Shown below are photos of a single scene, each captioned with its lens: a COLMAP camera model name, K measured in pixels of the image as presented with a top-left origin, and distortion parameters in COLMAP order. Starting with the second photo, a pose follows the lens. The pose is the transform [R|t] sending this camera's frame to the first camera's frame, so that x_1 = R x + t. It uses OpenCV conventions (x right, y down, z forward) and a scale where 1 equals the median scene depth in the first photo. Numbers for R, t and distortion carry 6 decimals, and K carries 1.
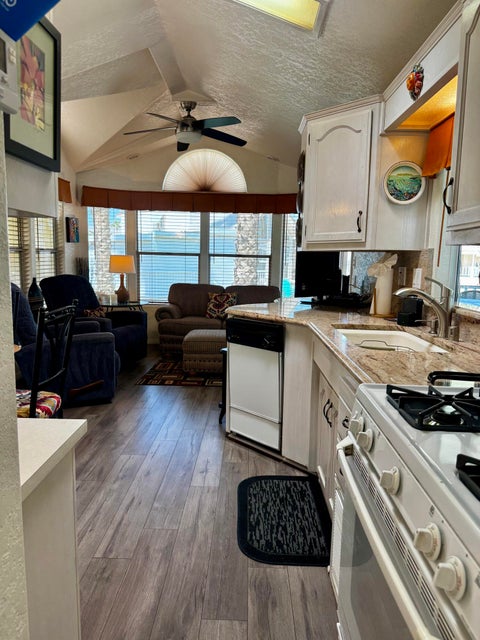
lens RADIAL K [[446.5, 0, 240.0], [0, 446.5, 320.0], [0, 0, 1]] dist [0.099510, -0.180256]
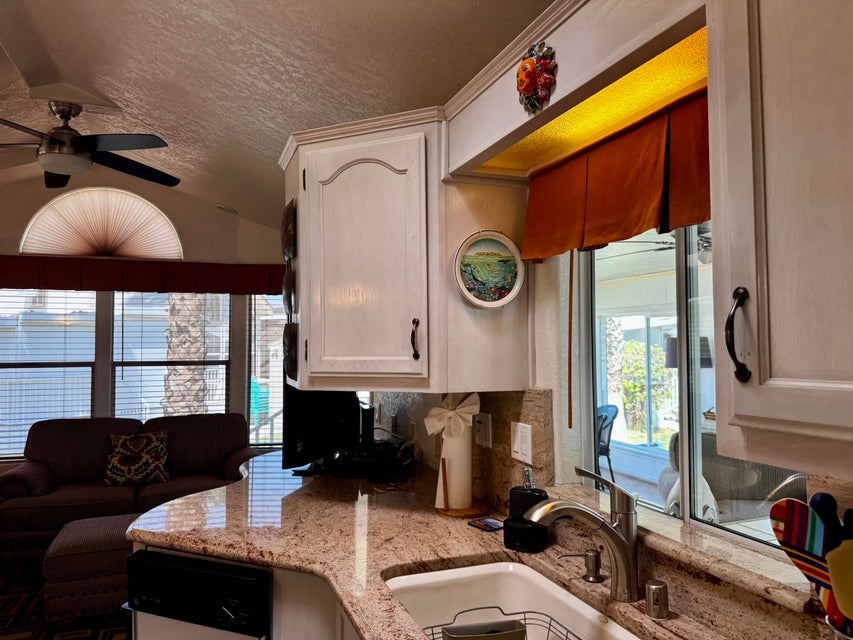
lens RADIAL K [[595.2, 0, 420.7], [0, 595.2, 323.3], [0, 0, 1]] dist [0.099510, -0.180256]
pose [[0.927860, -0.013216, 0.372694, 0.016806], [0.073478, 0.986260, -0.147959, -0.113019], [-0.365617, 0.164670, 0.916083, 0.313703]]
